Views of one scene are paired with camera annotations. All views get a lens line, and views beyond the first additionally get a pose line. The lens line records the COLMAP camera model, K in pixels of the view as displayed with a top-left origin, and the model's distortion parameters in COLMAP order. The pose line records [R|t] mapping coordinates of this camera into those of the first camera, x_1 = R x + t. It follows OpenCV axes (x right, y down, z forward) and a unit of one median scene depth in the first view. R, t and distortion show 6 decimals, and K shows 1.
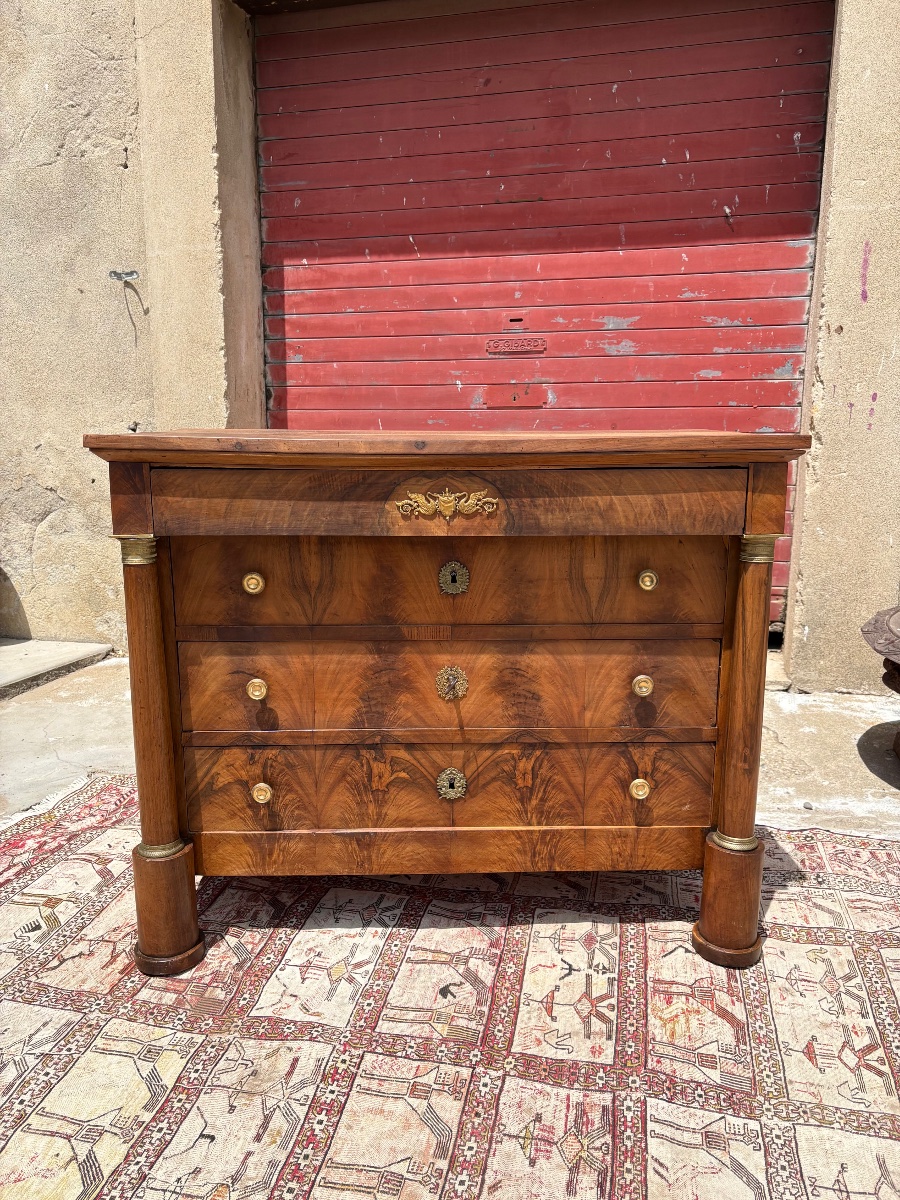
lens RADIAL K [[912.8, 0, 459.4], [0, 912.8, 606.0], [0, 0, 1]] dist [0.047137, -0.052269]
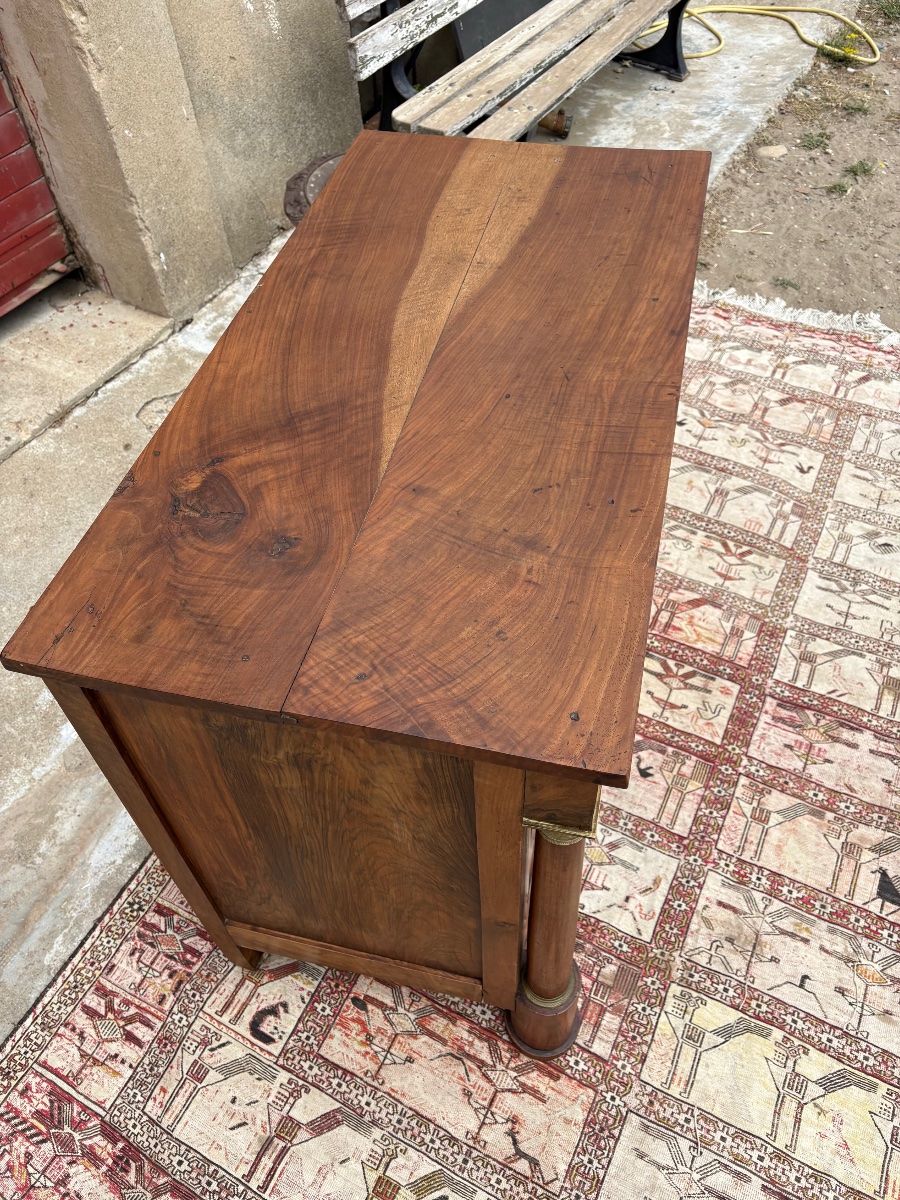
lens RADIAL K [[909.8, 0, 450.0], [0, 909.8, 600.0], [0, 0, 1]] dist [0.037551, -0.036080]
pose [[0.261914, -0.743687, 0.615086, -0.598500], [0.233894, 0.667248, 0.707159, -0.567508], [-0.936320, -0.041350, 0.348706, 0.808510]]
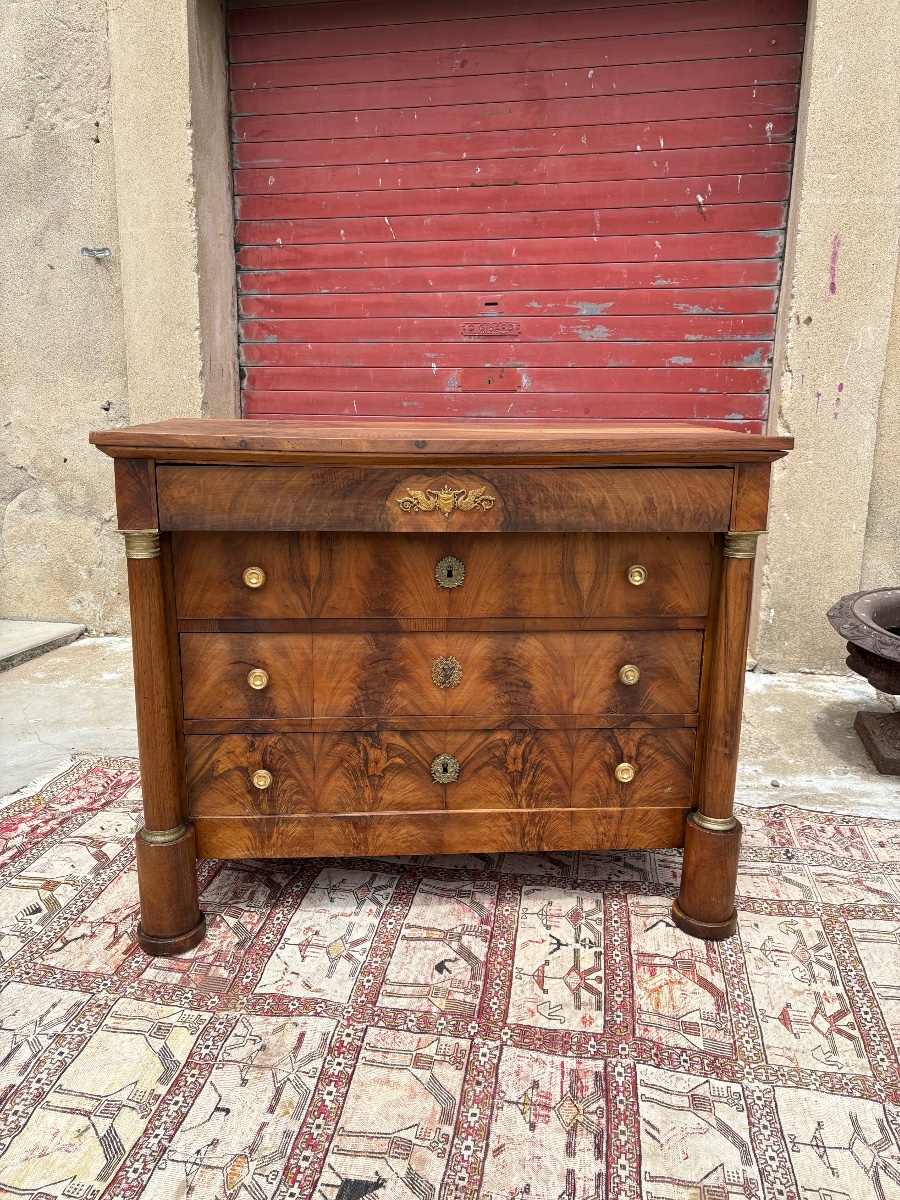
lens RADIAL K [[911.4, 0, 454.2], [0, 911.4, 604.7], [0, 0, 1]] dist [0.046546, -0.047387]
pose [[0.999142, 0.001122, 0.041399, -0.042390], [-0.002356, 0.999554, 0.029783, -0.023161], [-0.041347, -0.029855, 0.998699, -0.030414]]
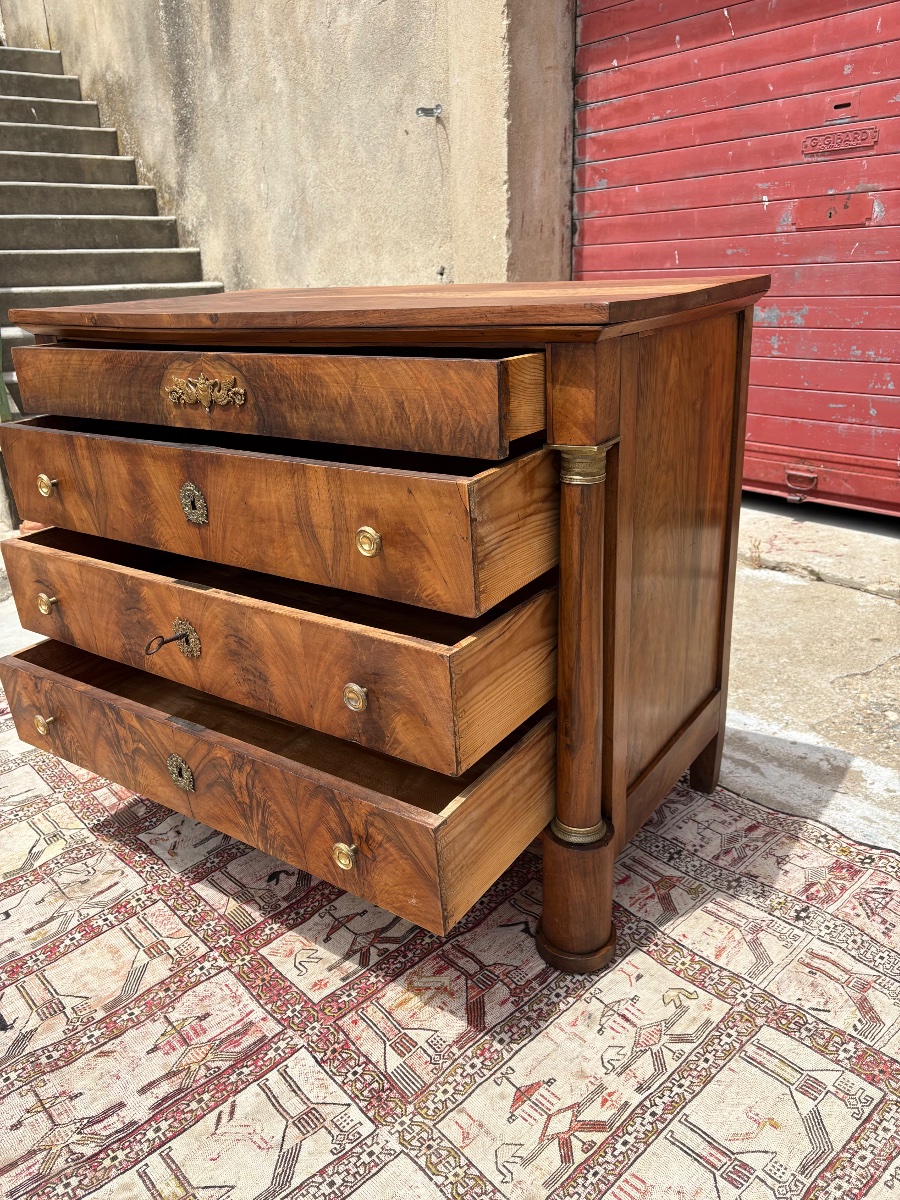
lens RADIAL K [[916.3, 0, 451.1], [0, 916.3, 604.6], [0, 0, 1]] dist [0.073307, -0.081134]
pose [[0.806573, 0.173100, -0.565223, 0.642791], [-0.070979, 0.977607, 0.198105, -0.085606], [0.586858, -0.119667, 0.800798, 0.320243]]
